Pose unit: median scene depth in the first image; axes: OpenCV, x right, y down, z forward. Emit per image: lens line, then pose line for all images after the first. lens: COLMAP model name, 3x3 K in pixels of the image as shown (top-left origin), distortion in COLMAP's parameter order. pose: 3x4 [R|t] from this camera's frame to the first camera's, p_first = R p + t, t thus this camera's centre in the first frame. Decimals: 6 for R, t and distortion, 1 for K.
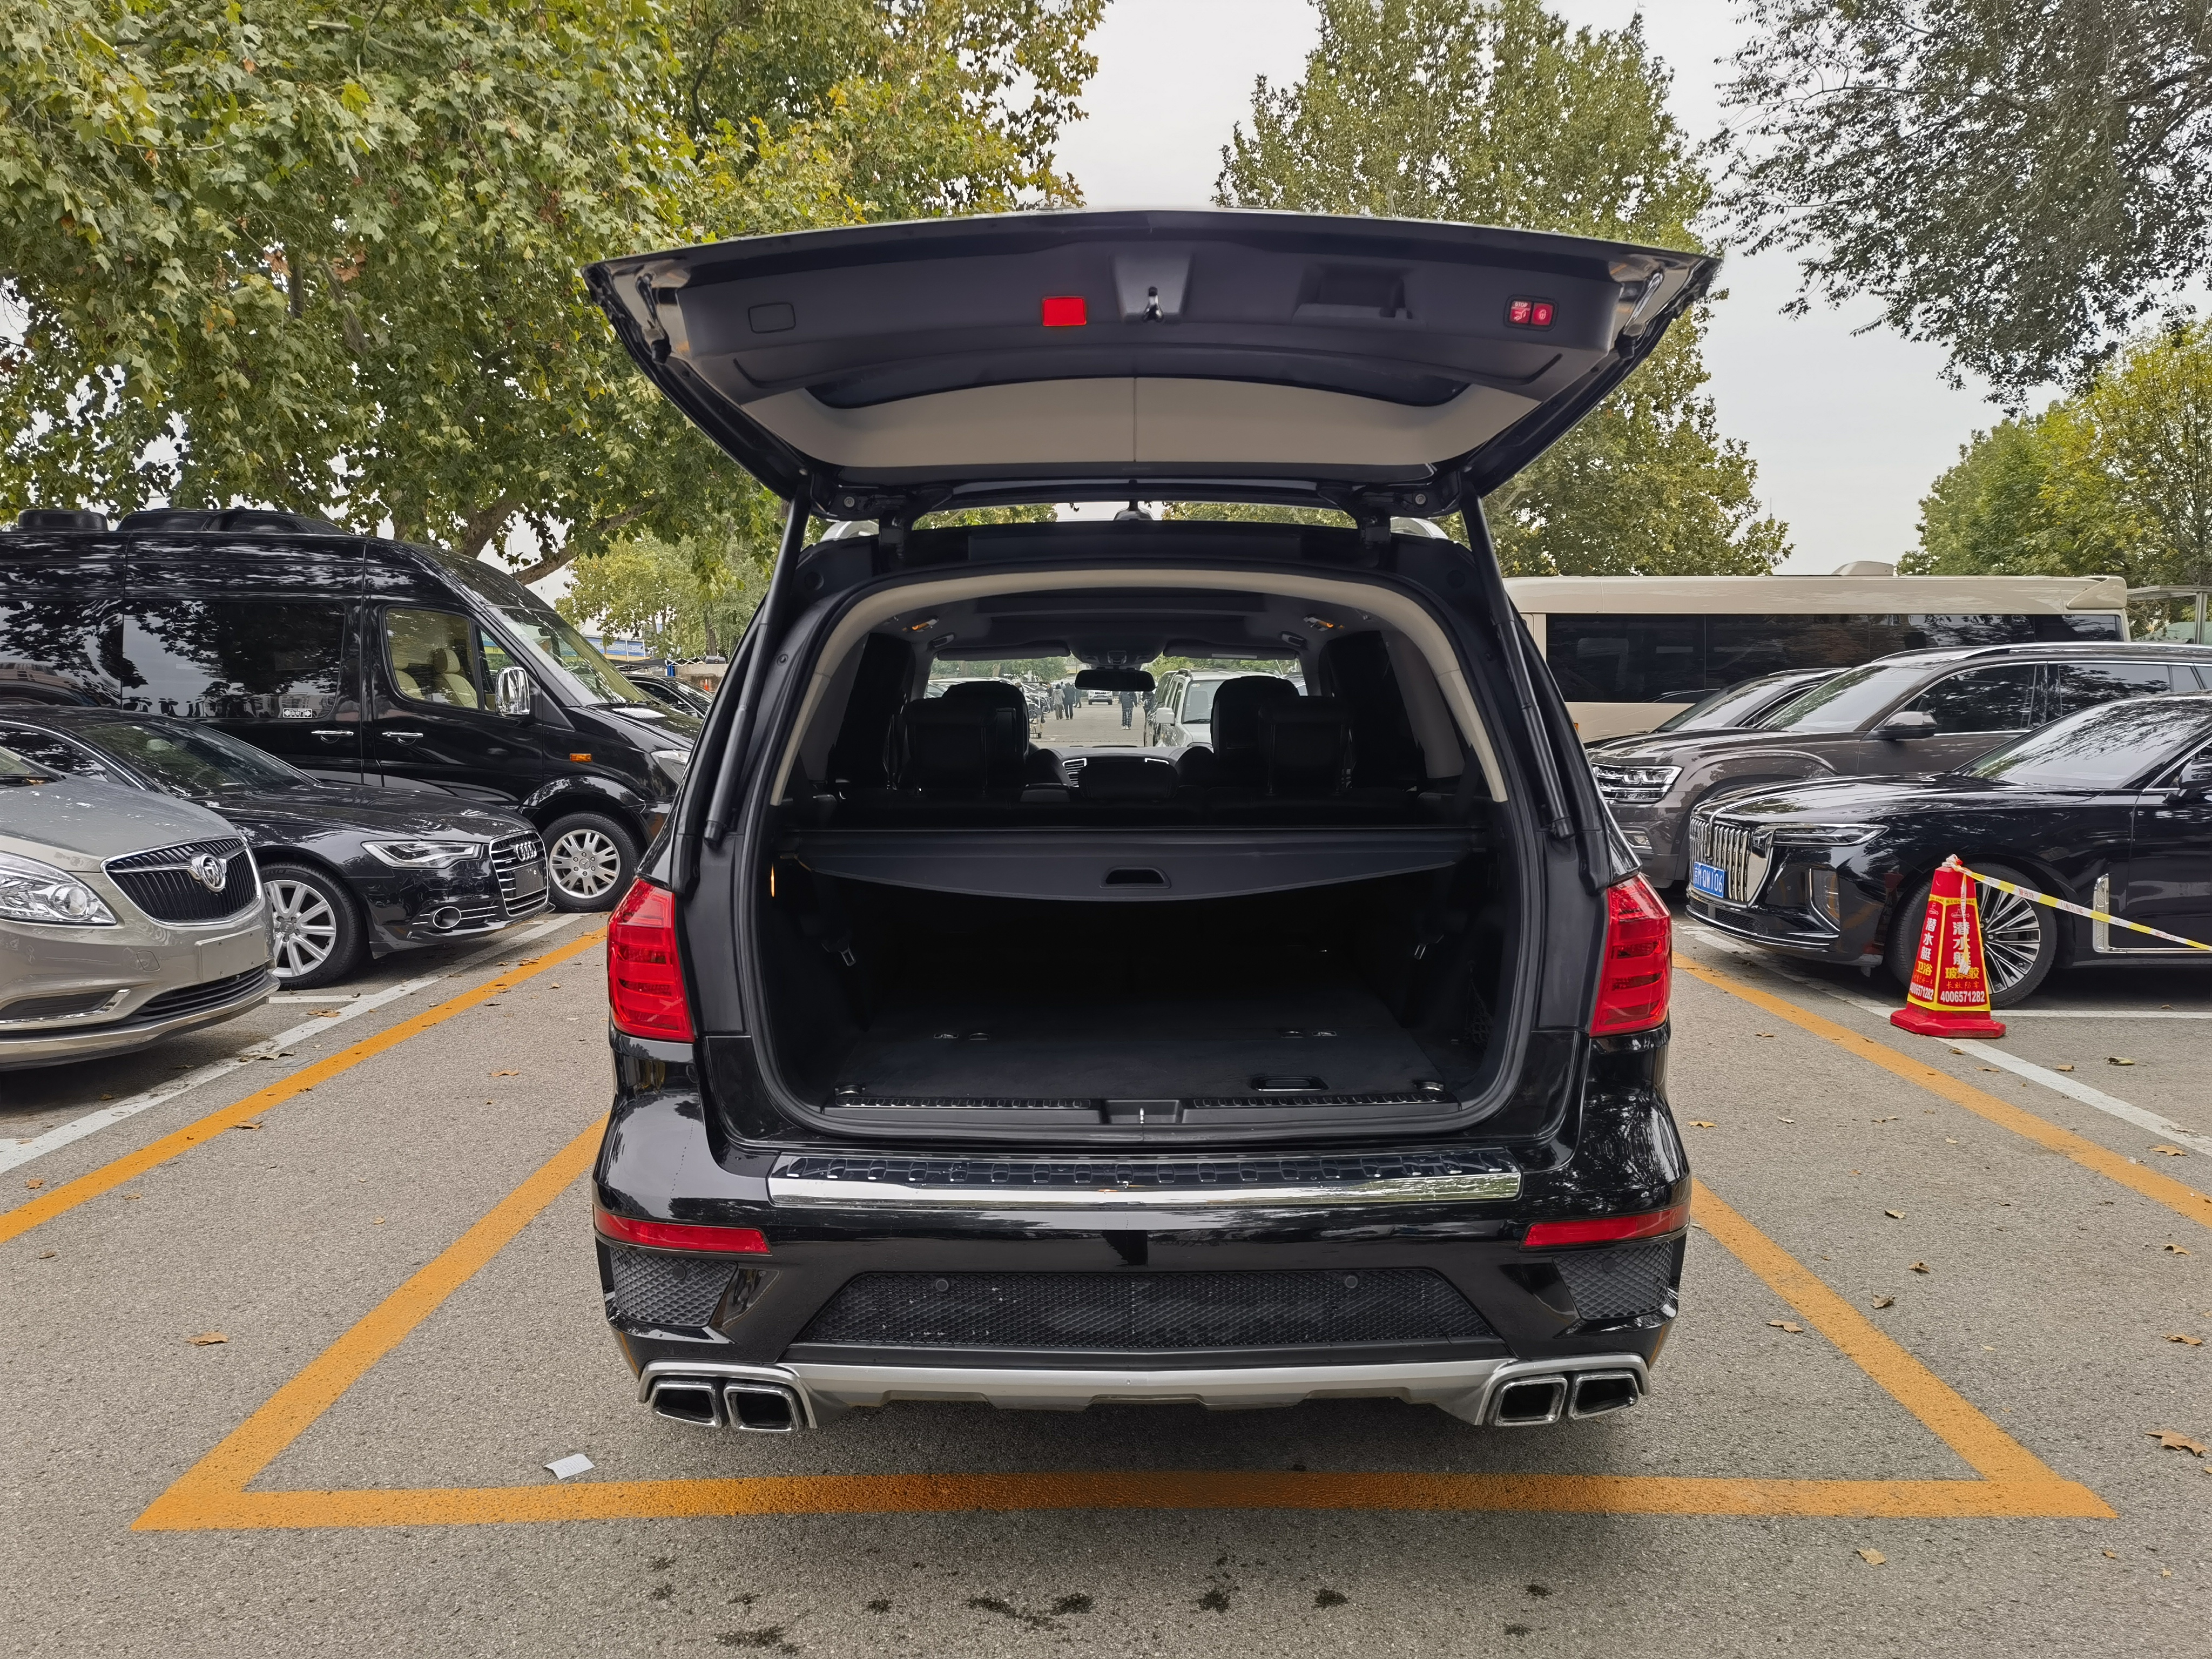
lens RADIAL K [[1755.9, 0, 1106.0], [0, 1755.9, 829.5], [0, 0, 1]] dist [0.029680, -0.009840]
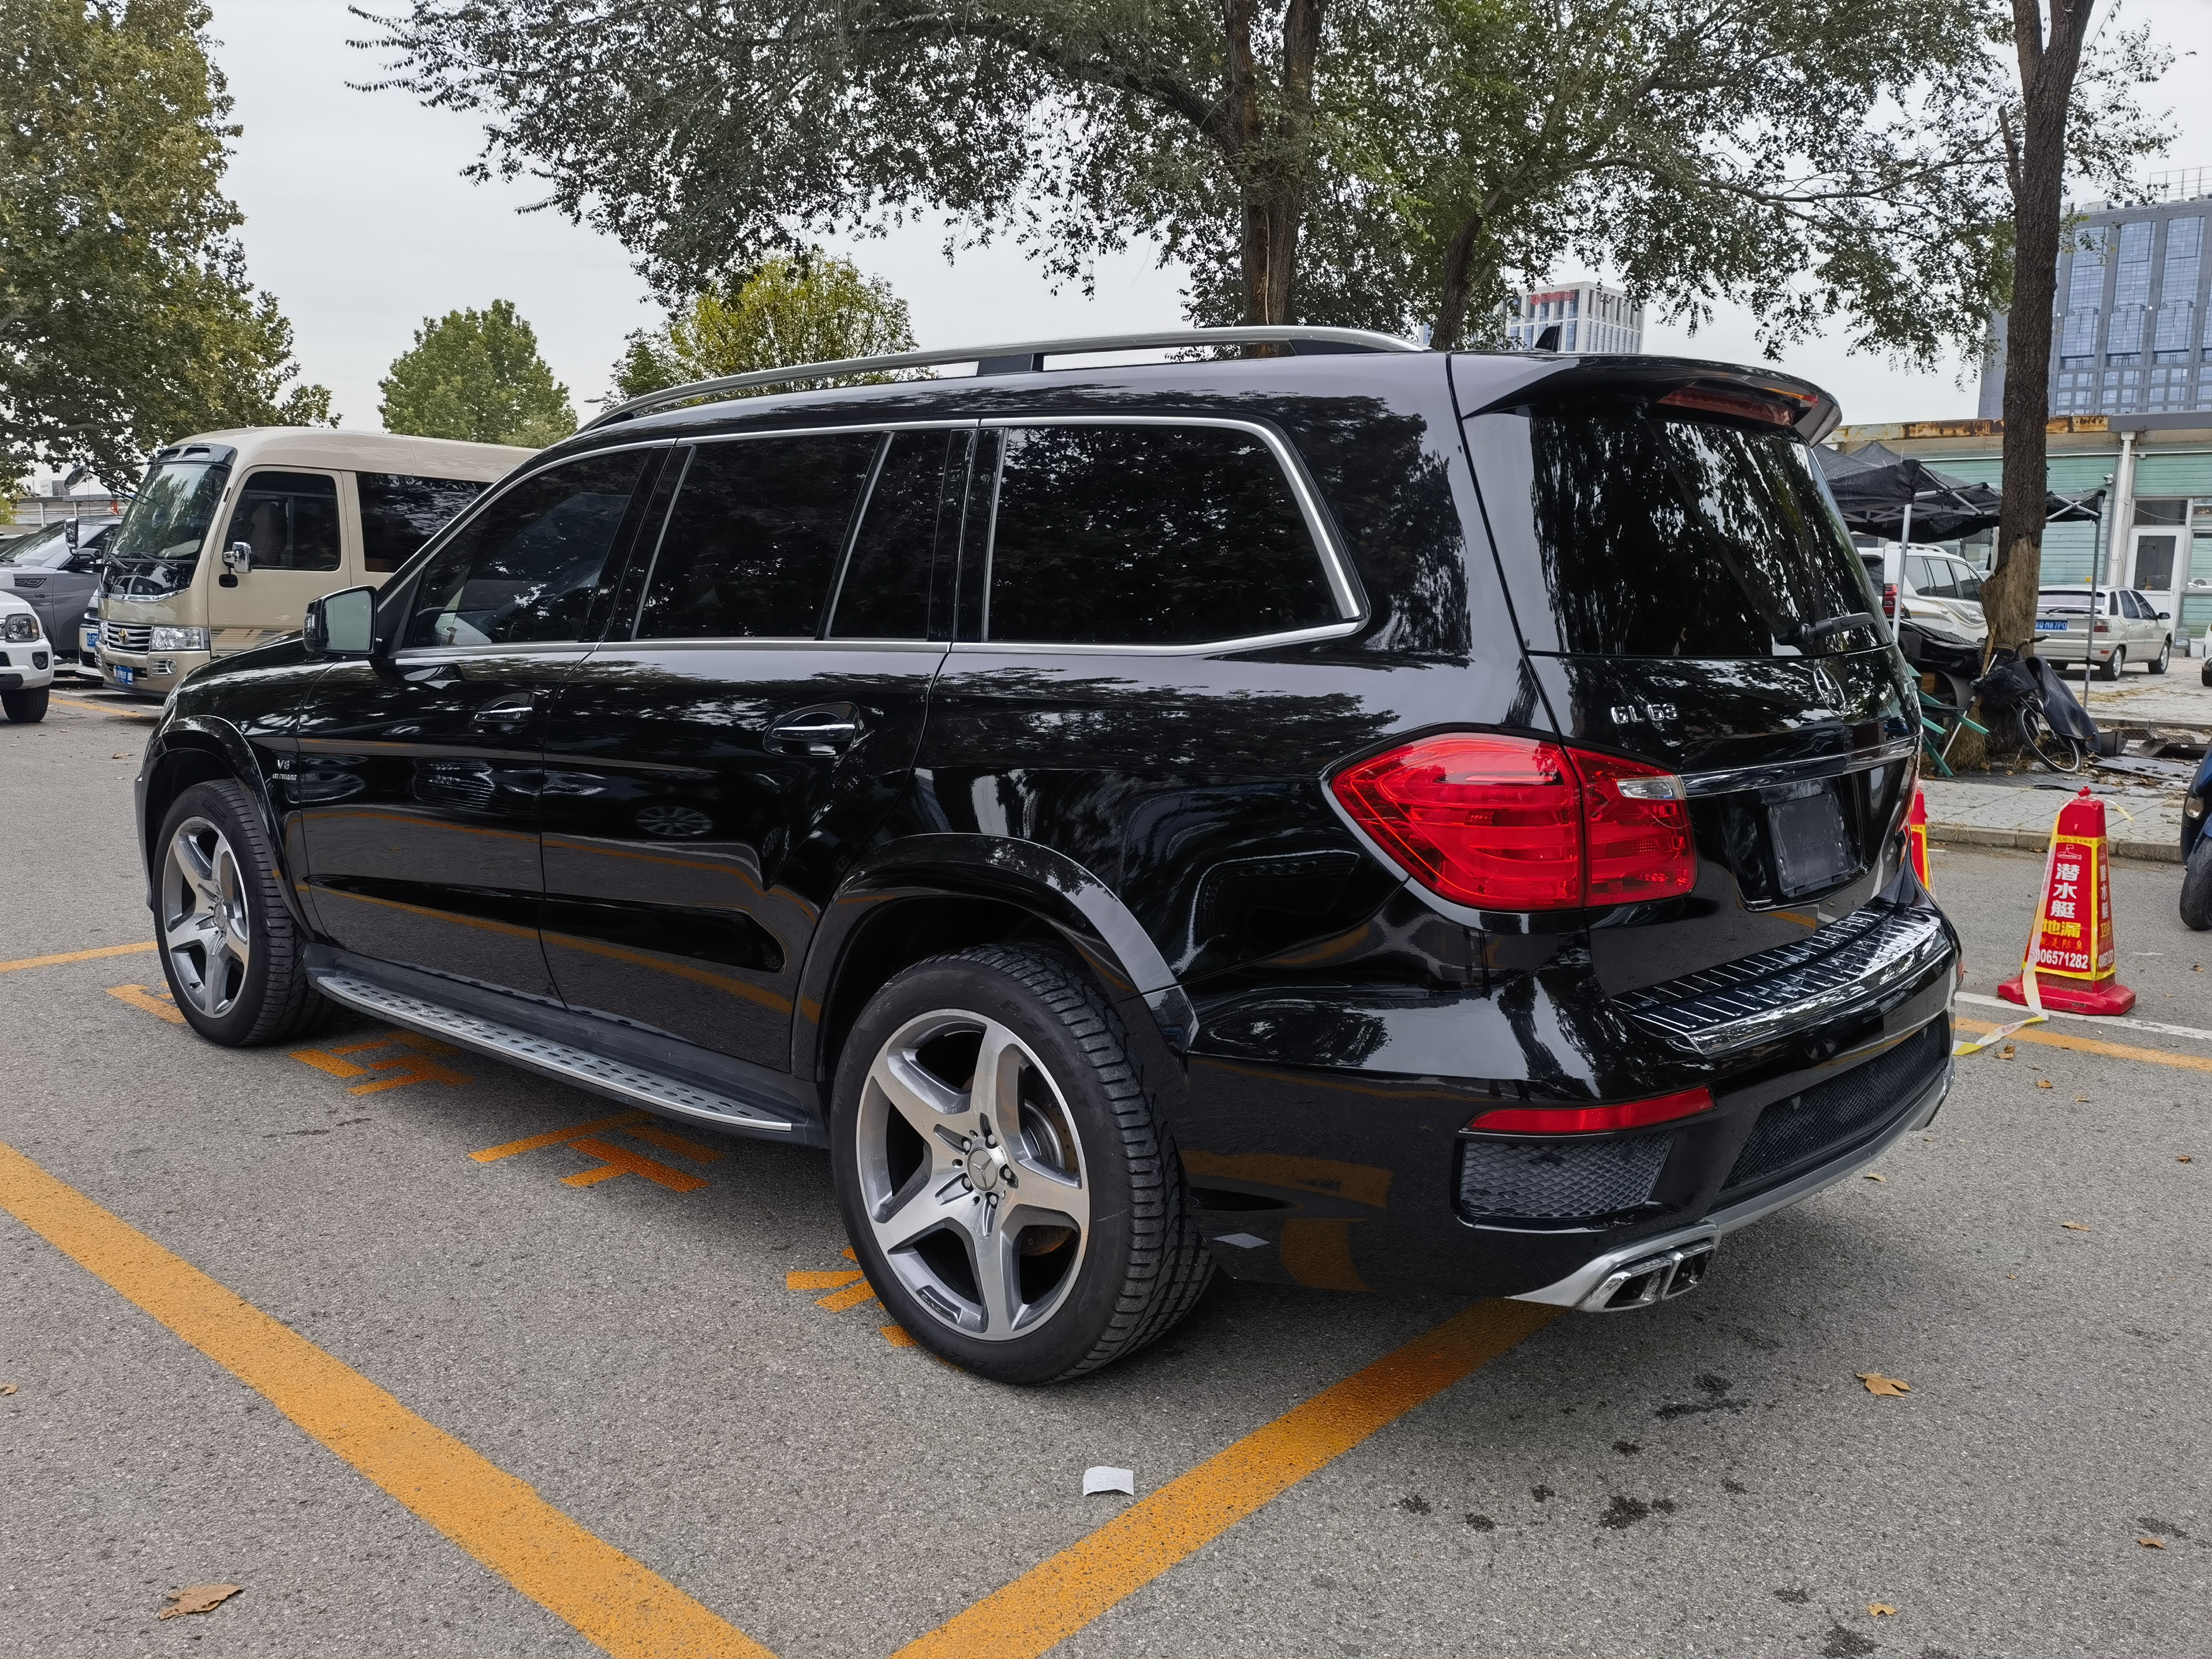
lens RADIAL K [[1755.9, 0, 1106.0], [0, 1755.9, 829.5], [0, 0, 1]] dist [0.029680, -0.009840]
pose [[0.663612, -0.077711, 0.744029, -0.137389], [0.028349, 0.996488, 0.078795, 0.000932], [-0.747539, -0.031197, 0.663484, 0.075885]]
